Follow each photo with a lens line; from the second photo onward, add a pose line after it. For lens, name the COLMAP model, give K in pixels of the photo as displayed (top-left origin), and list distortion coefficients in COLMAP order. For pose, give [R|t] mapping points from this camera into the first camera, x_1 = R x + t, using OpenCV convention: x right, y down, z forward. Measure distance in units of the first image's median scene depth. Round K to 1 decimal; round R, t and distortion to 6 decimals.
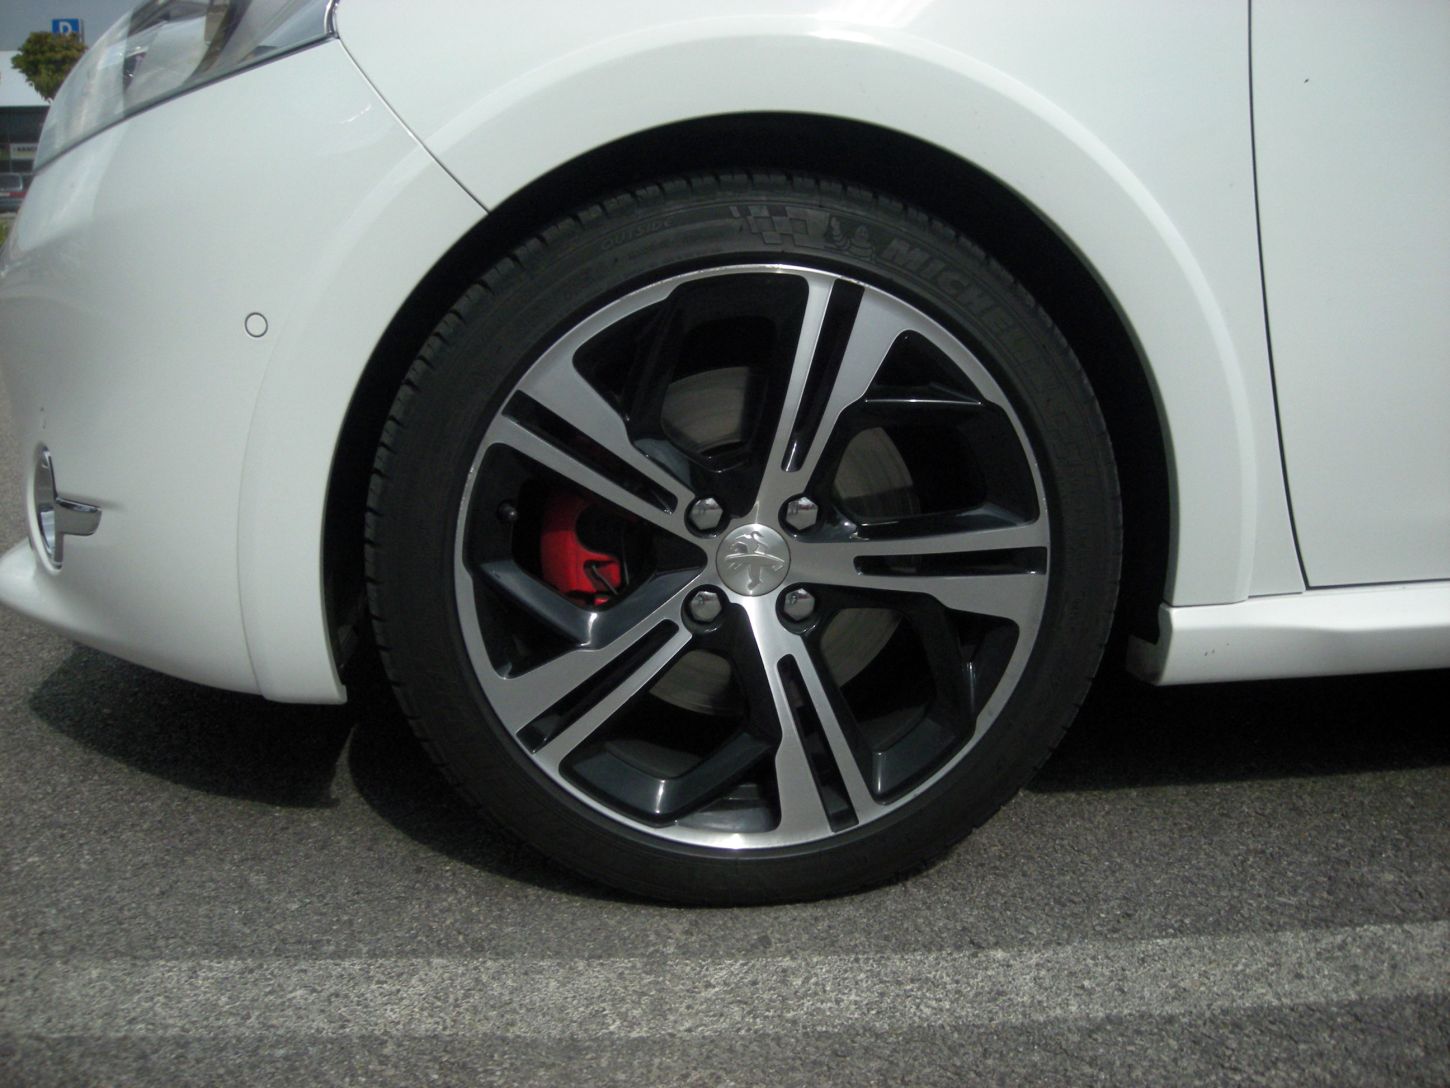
lens RADIAL K [[1522.7, 0, 723.0], [0, 1522.7, 539.9], [0, 0, 1]] dist [-0.109593, 0.000000]
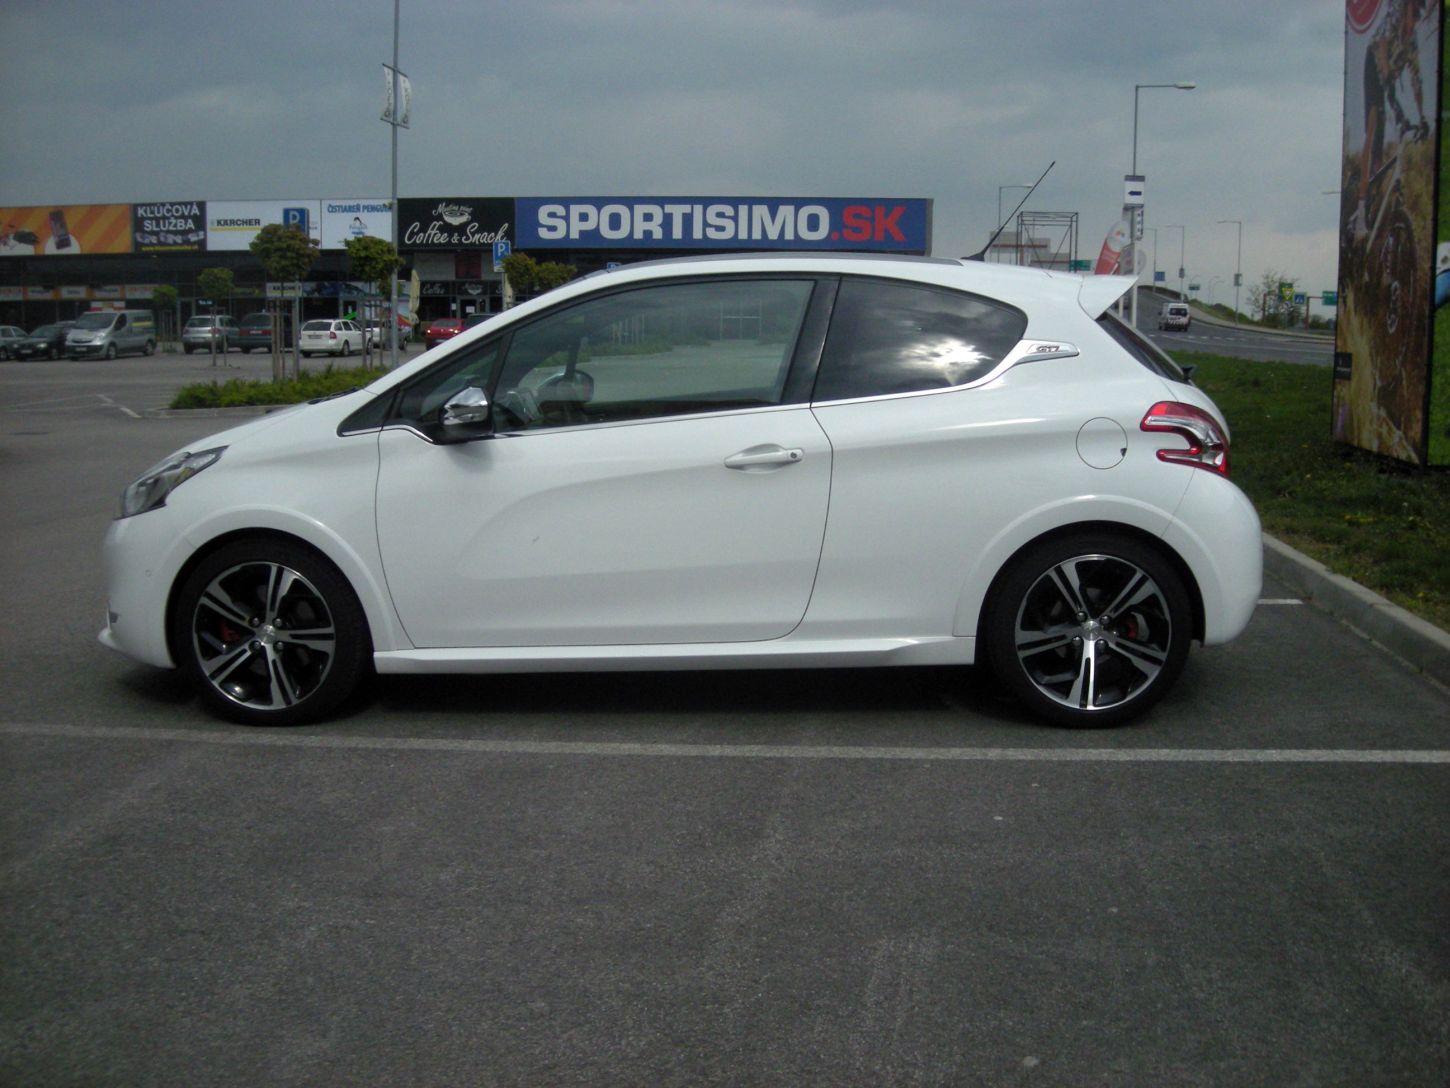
lens RADIAL K [[1522.7, 0, 723.9], [0, 1522.7, 540.6], [0, 0, 1]] dist [-0.109593, 0.000000]
pose [[0.986195, 0.020248, -0.164345, 1.806531], [-0.030385, 0.997771, -0.059406, -0.032945], [0.162776, 0.063580, 0.984612, -2.629977]]
